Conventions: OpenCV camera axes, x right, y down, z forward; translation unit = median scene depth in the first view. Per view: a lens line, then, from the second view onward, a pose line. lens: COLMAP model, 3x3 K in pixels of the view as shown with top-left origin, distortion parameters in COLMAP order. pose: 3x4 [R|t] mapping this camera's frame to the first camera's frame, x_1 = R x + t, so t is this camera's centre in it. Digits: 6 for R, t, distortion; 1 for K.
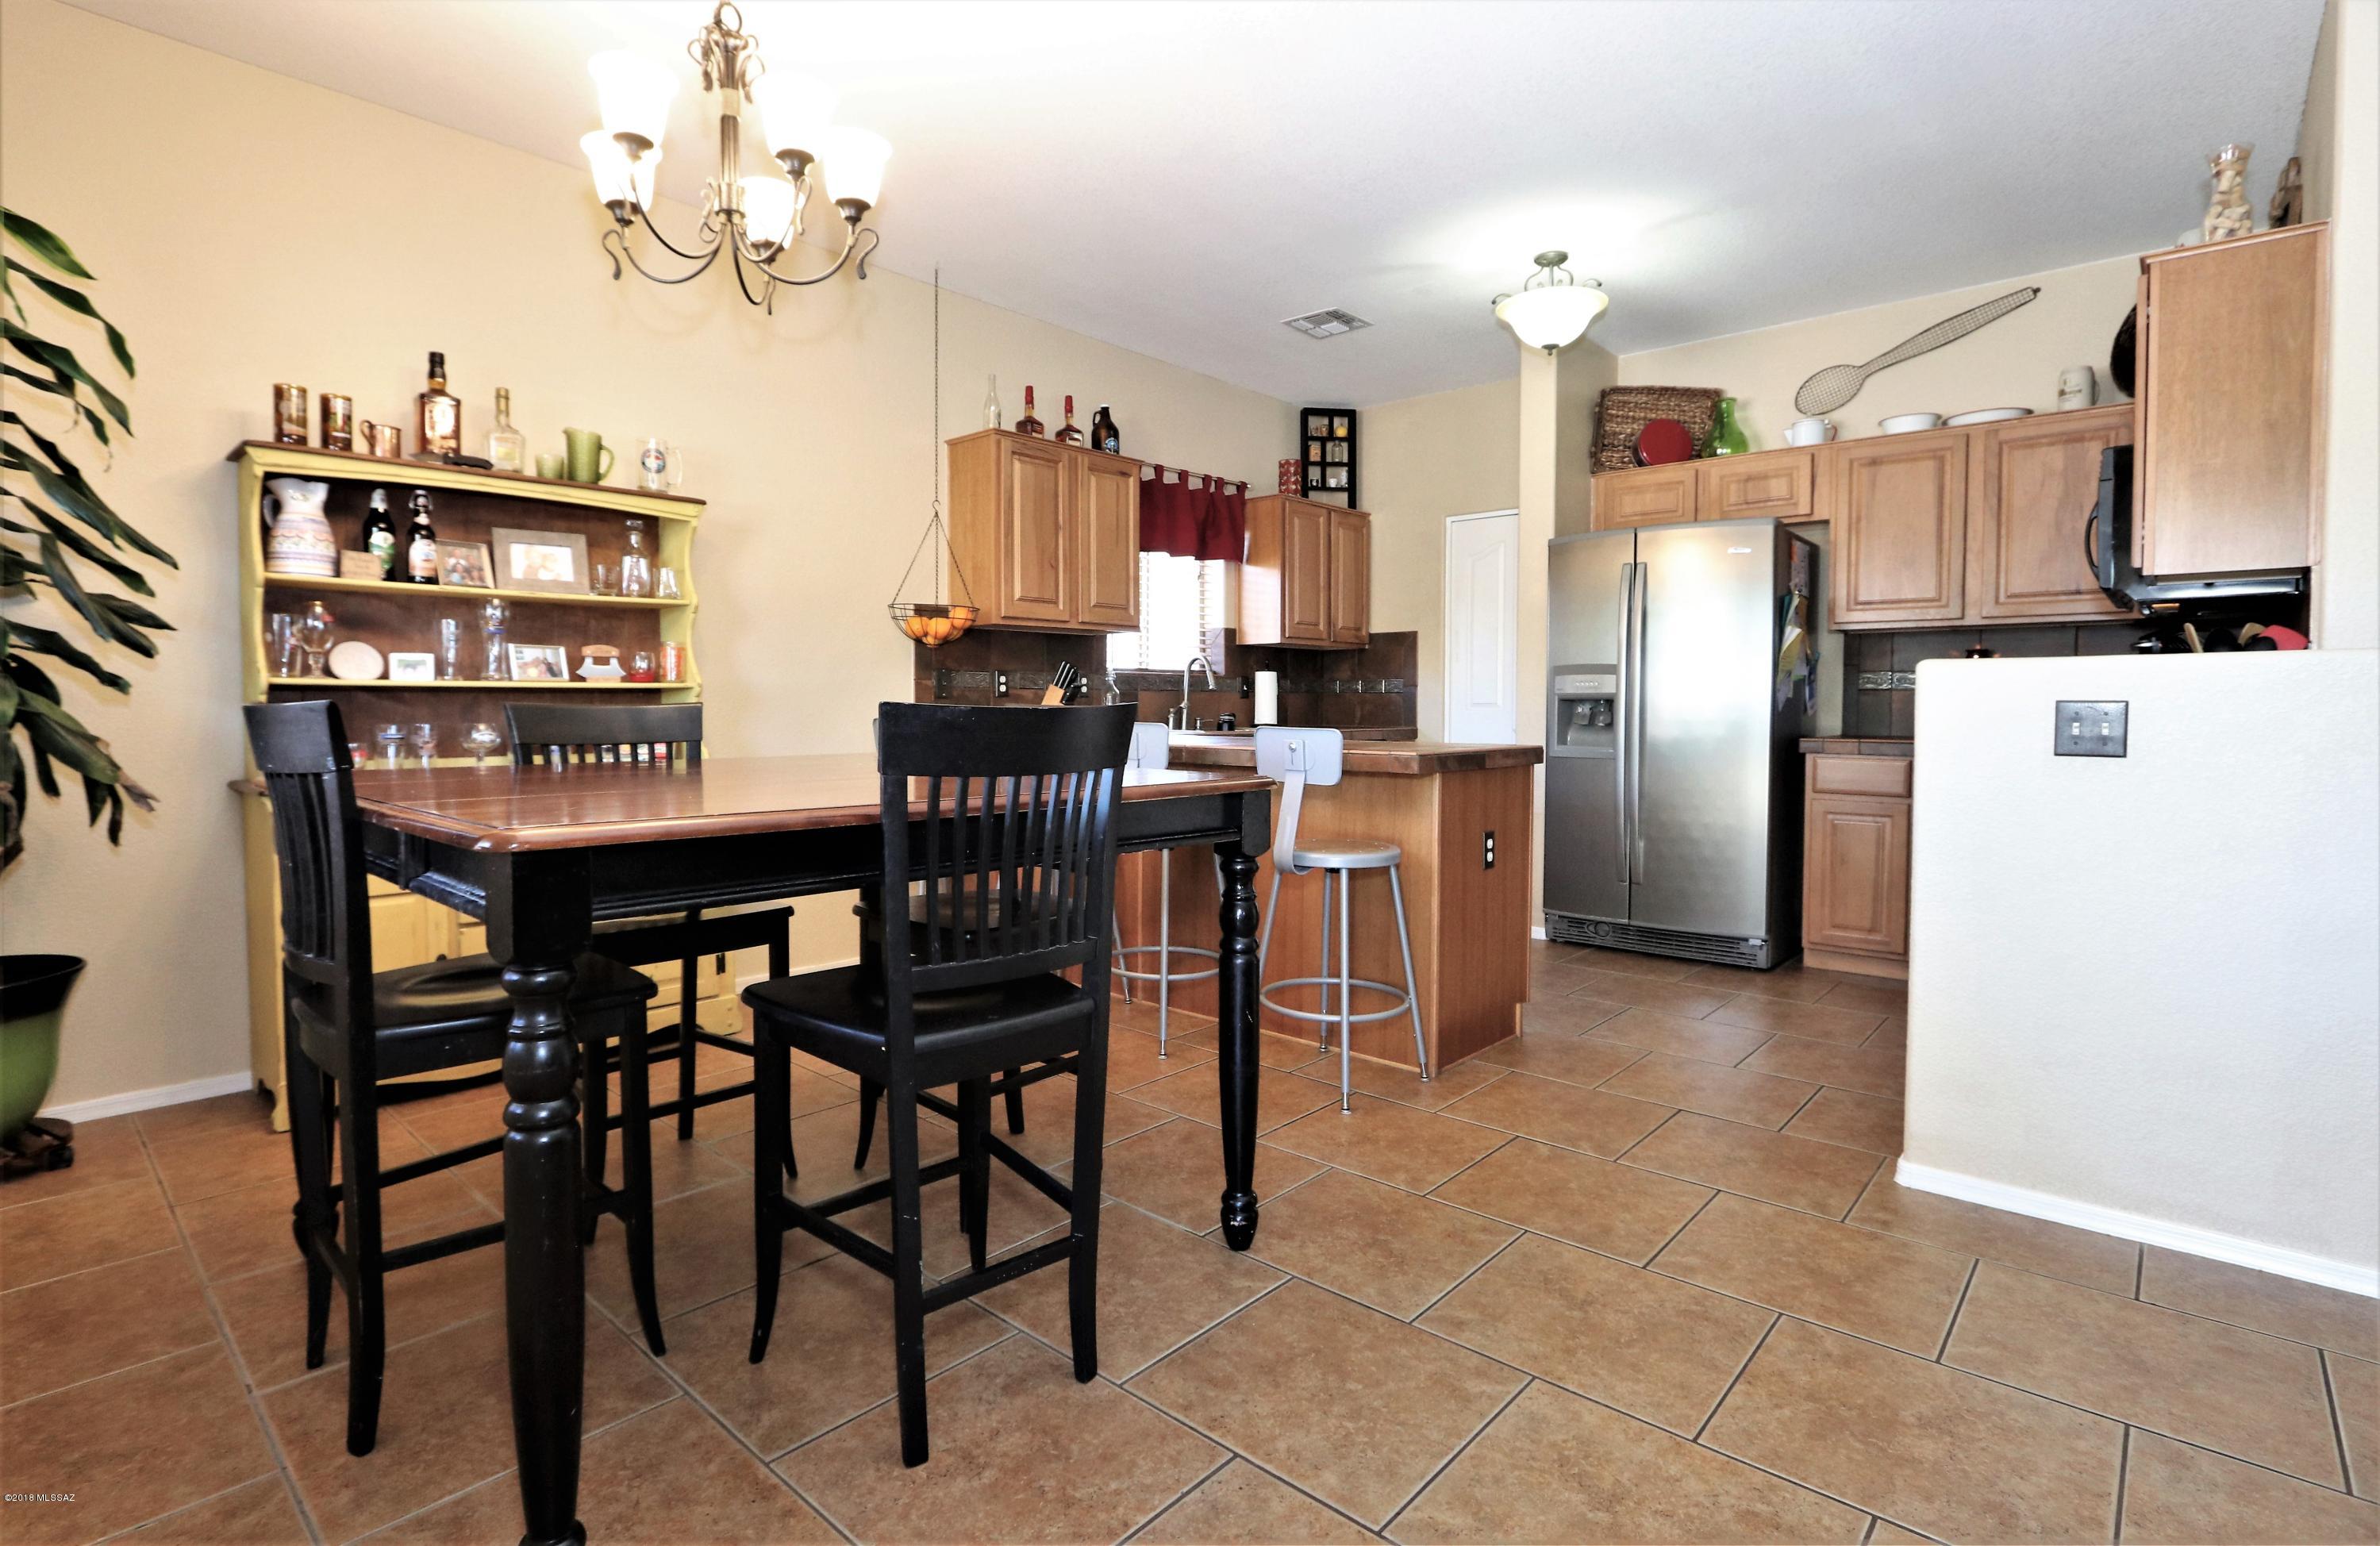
lens RADIAL K [[1138.4, 0, 1164.4], [0, 1138.4, 746.7], [0, 0, 1]] dist [-0.017490, 0.000365]
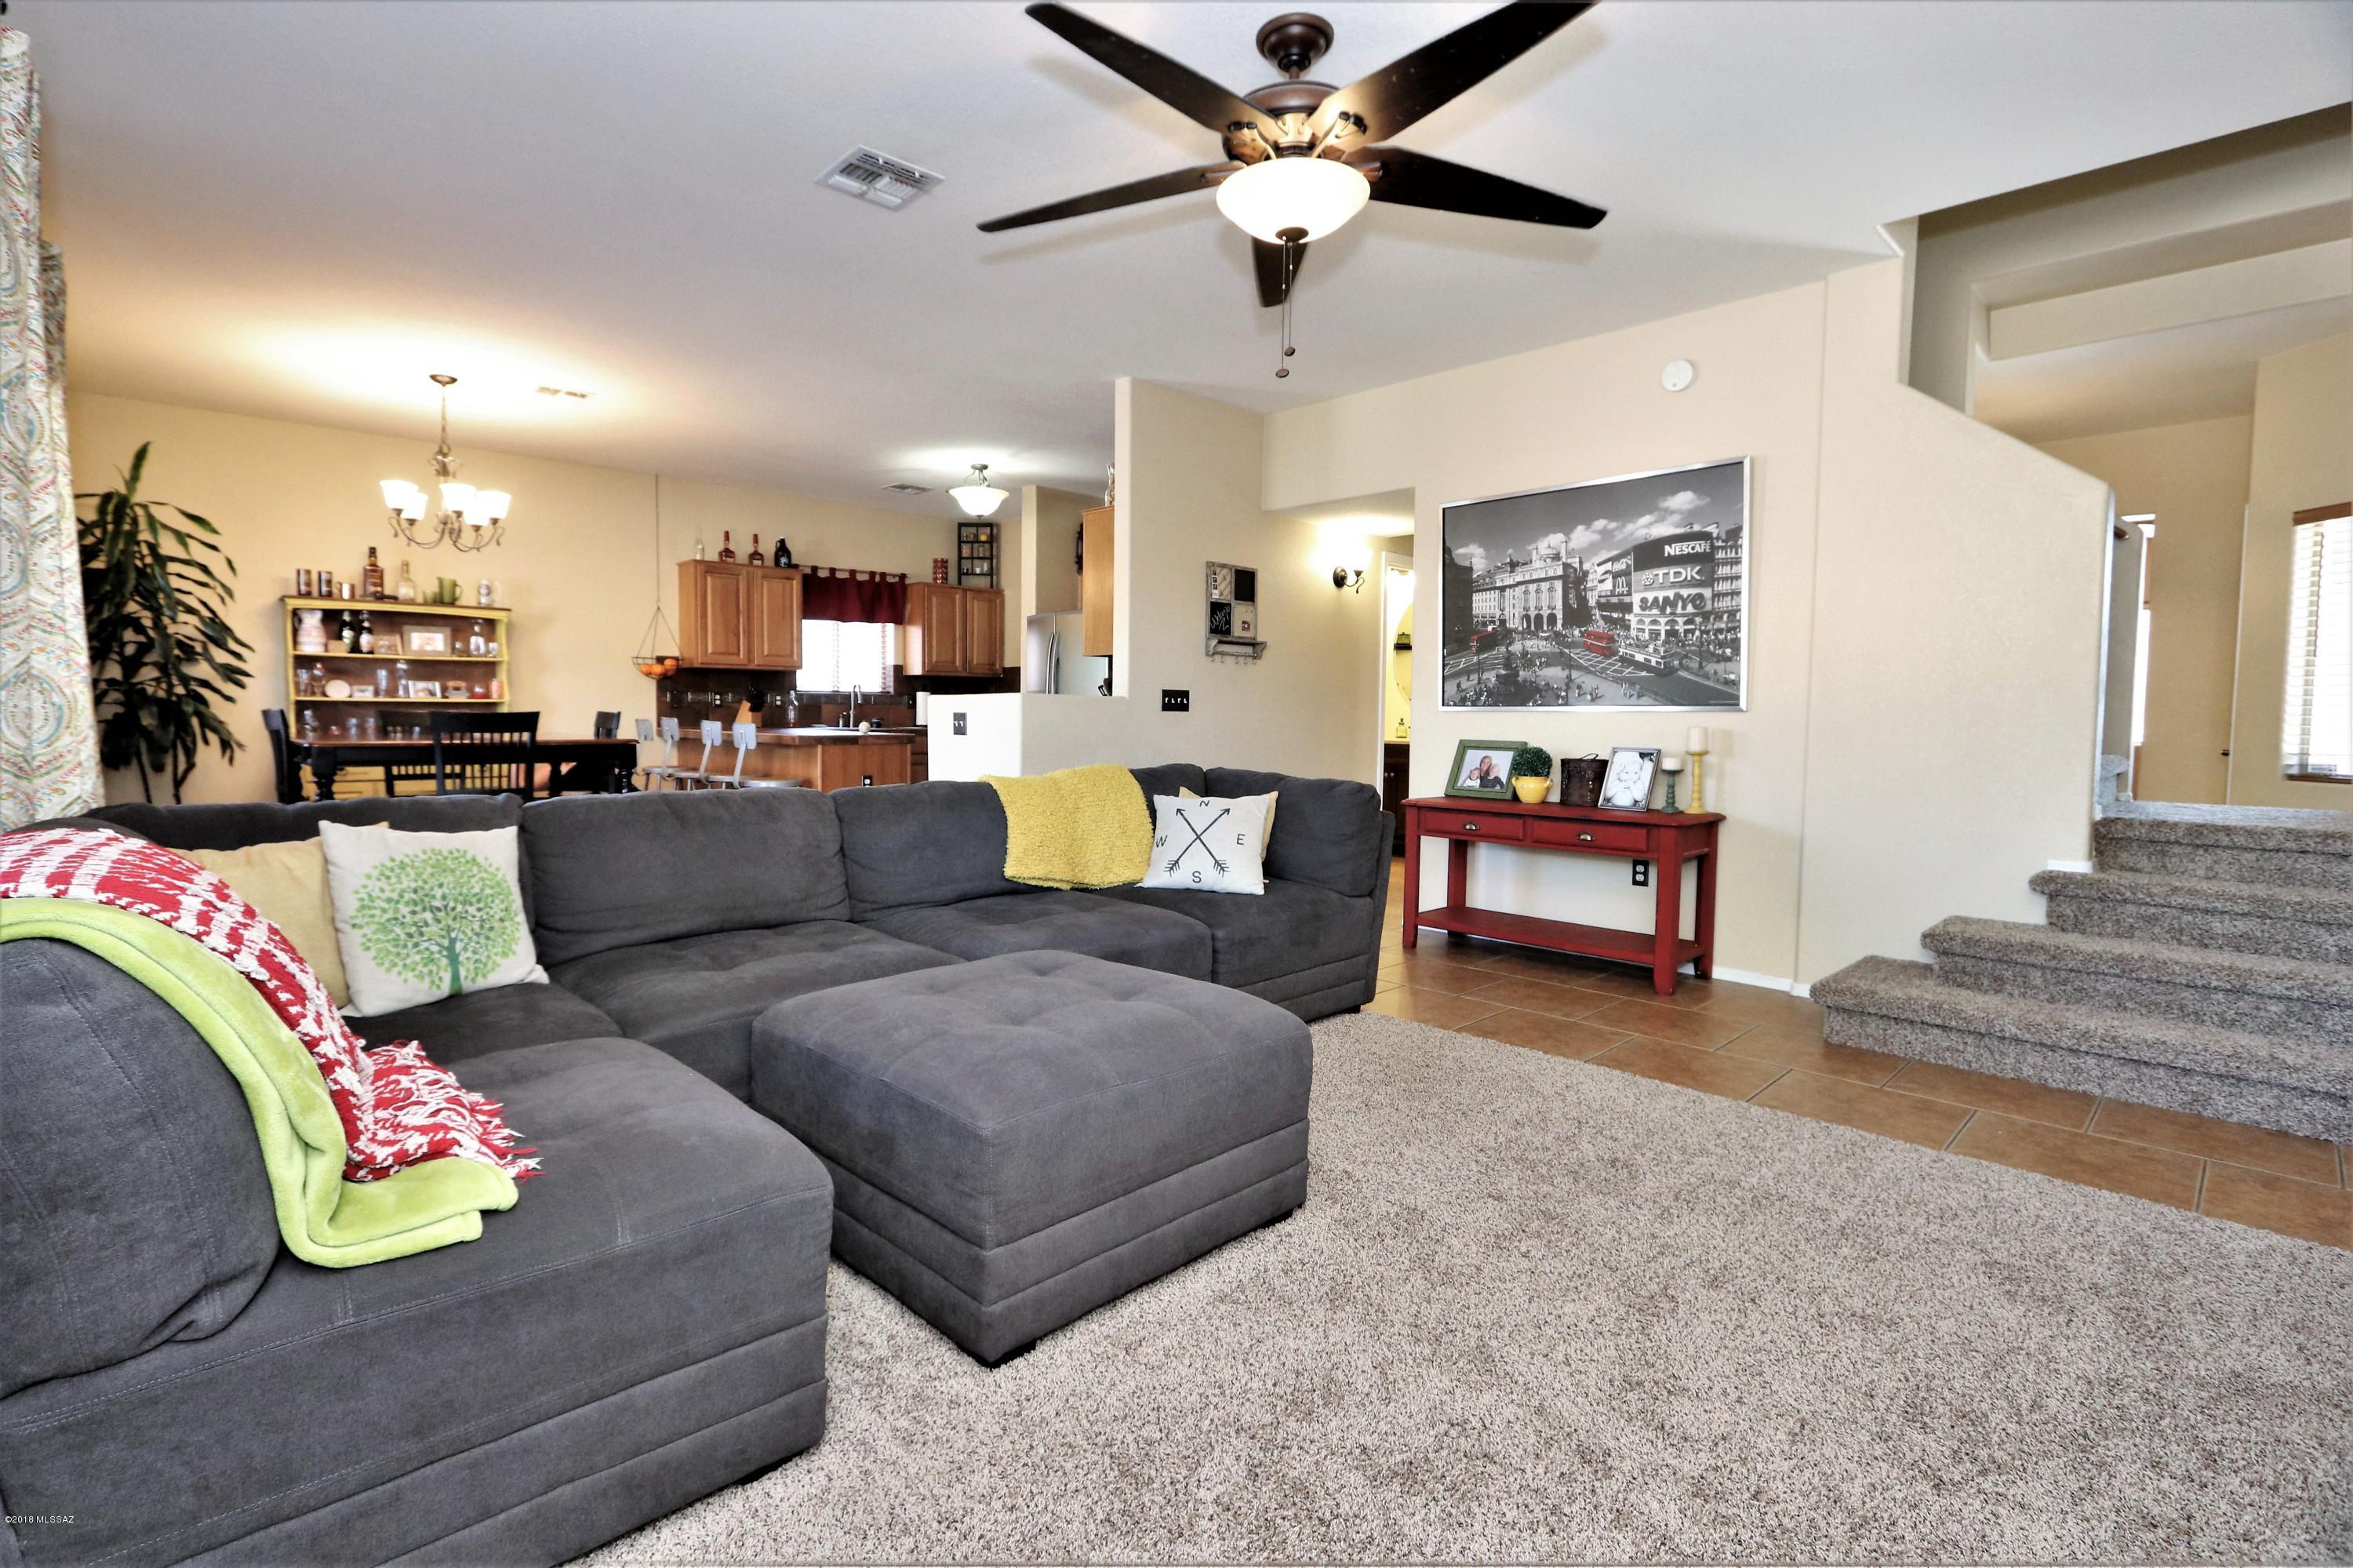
lens RADIAL K [[1092.8, 0, 1144.8], [0, 1092.8, 778.4], [0, 0, 1]] dist [-0.020741, 0.003573]
pose [[0.996914, 0.011392, -0.077674, 0.722118], [-0.009739, 0.999719, 0.021628, 0.025972], [0.077898, -0.020805, 0.996744, -0.697222]]
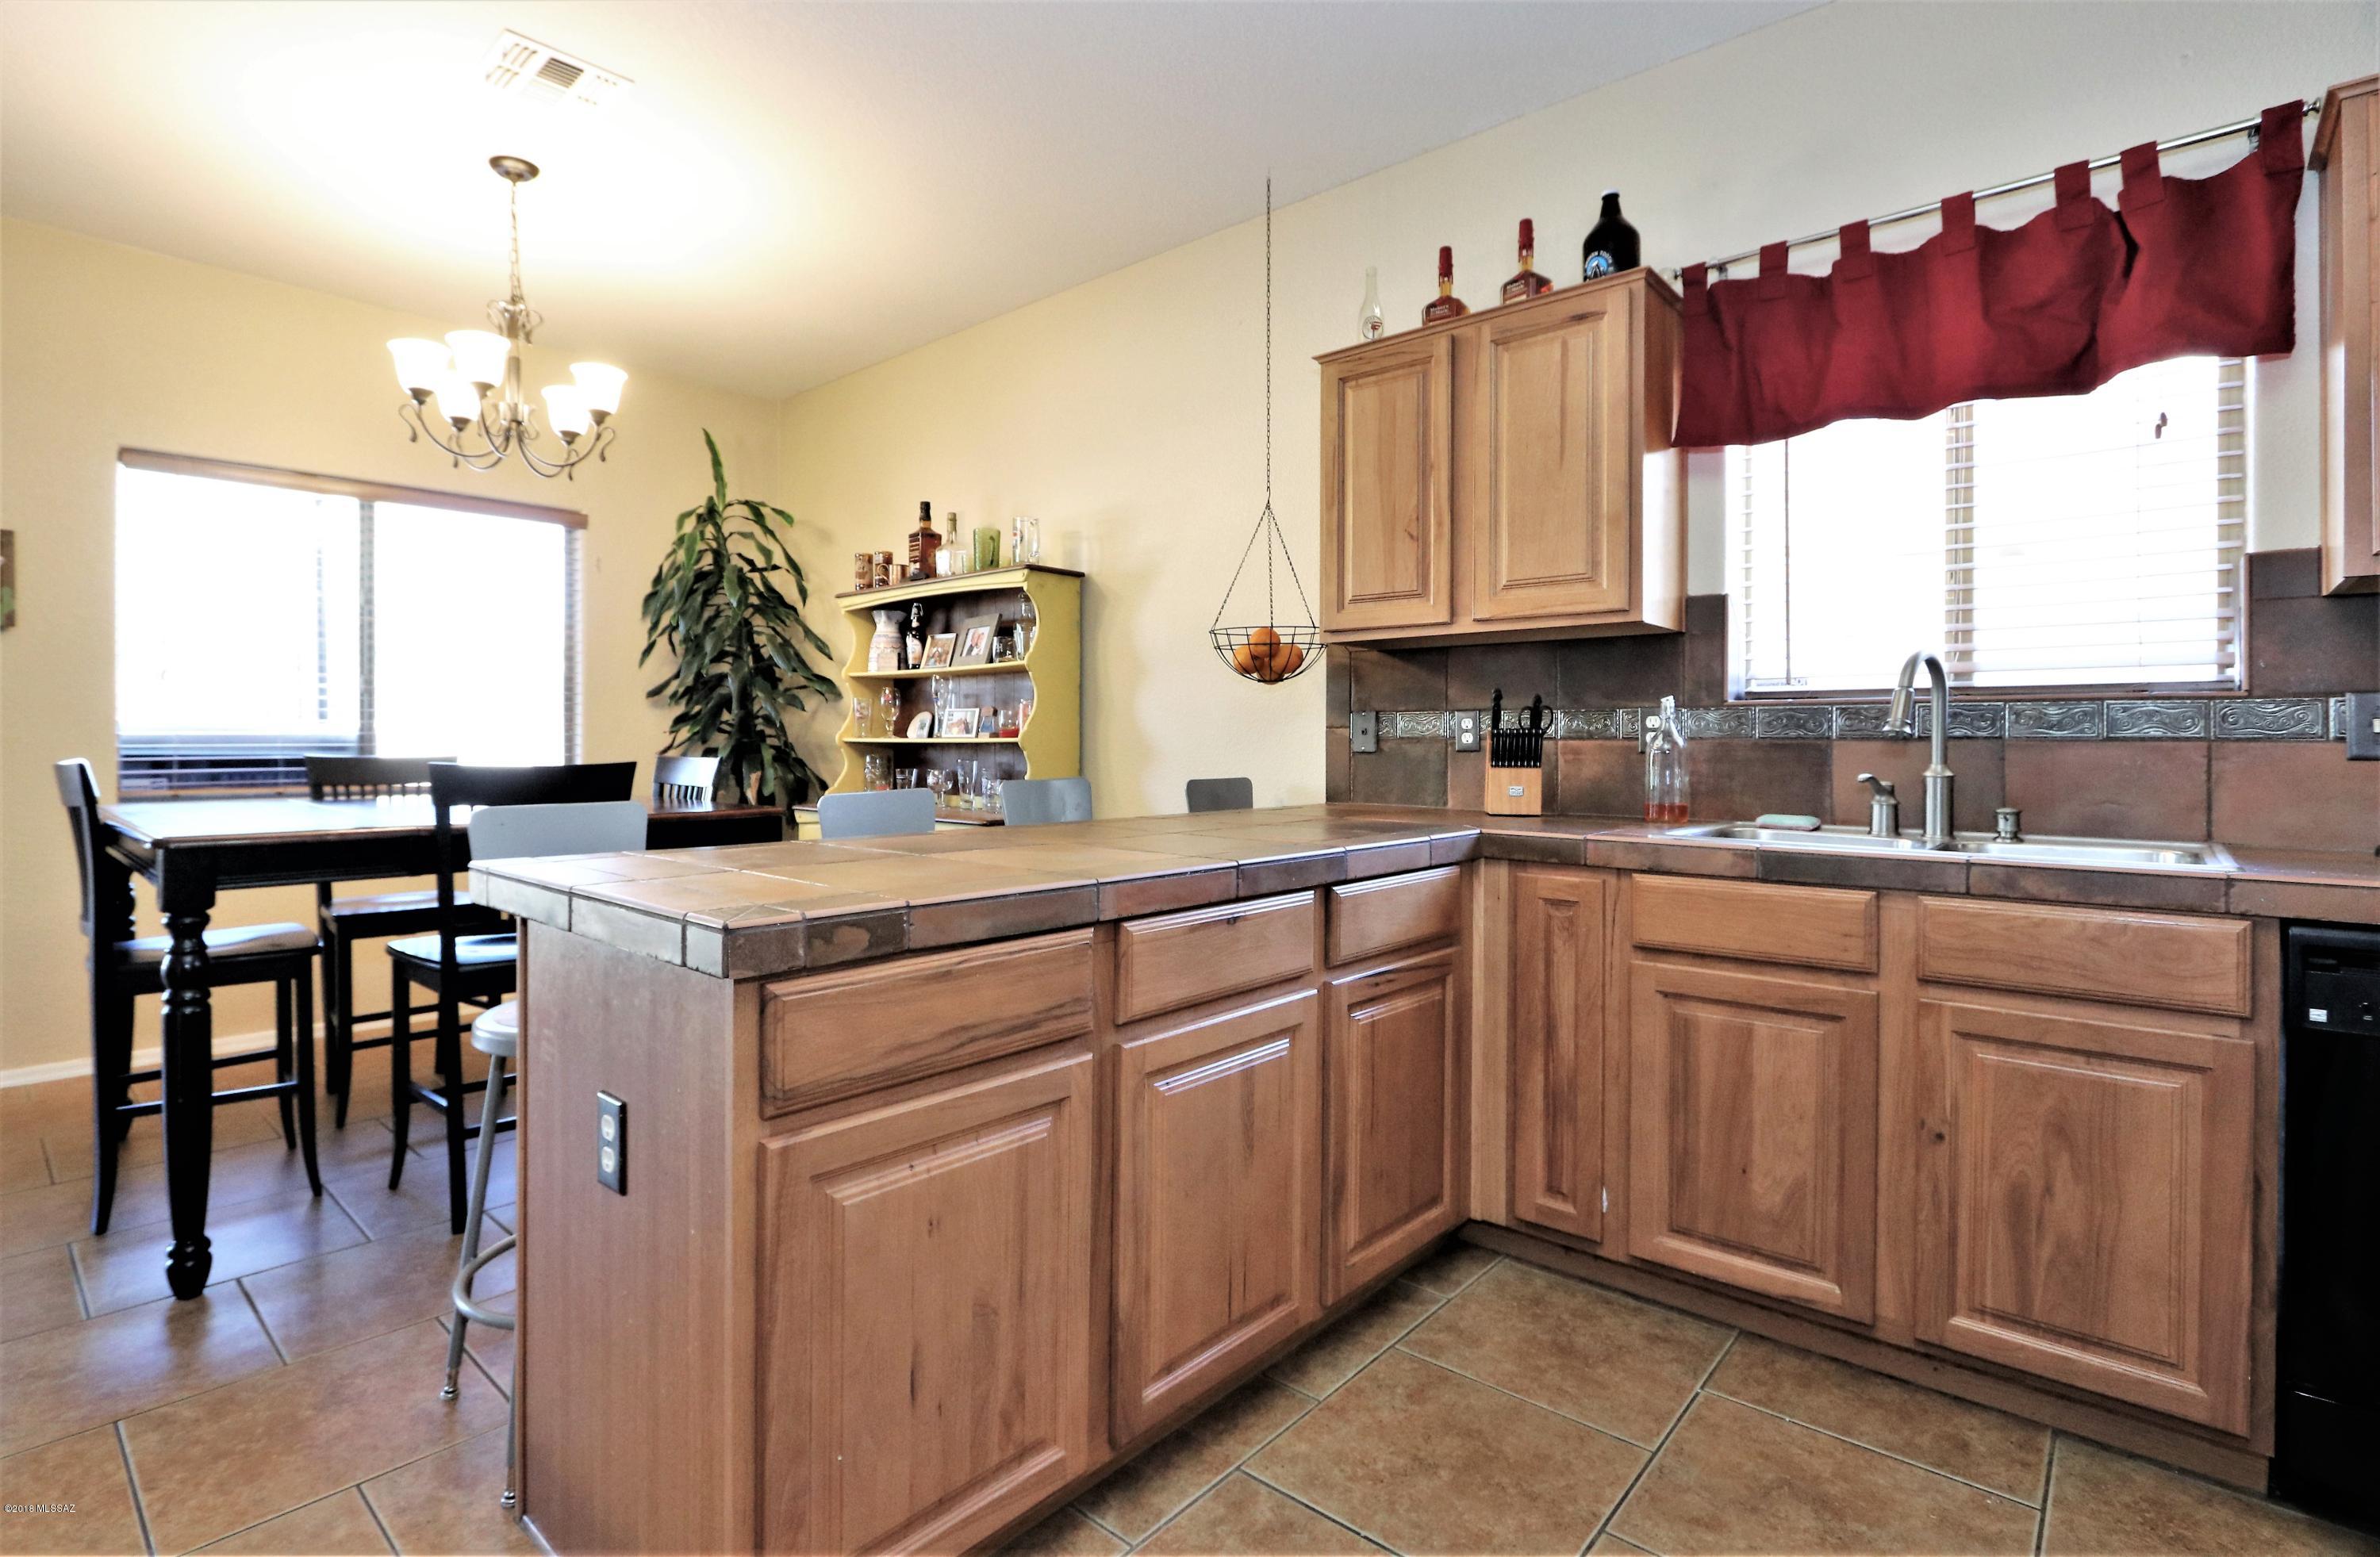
lens RADIAL K [[1127.4, 0, 1142.6], [0, 1127.4, 744.8], [0, 0, 1]] dist [-0.032032, 0.011278]
pose [[-0.005539, 0.001620, -0.999983, 0.531111], [-0.042046, 0.999114, 0.001851, -0.046137], [0.999100, 0.042056, -0.005466, 0.923731]]
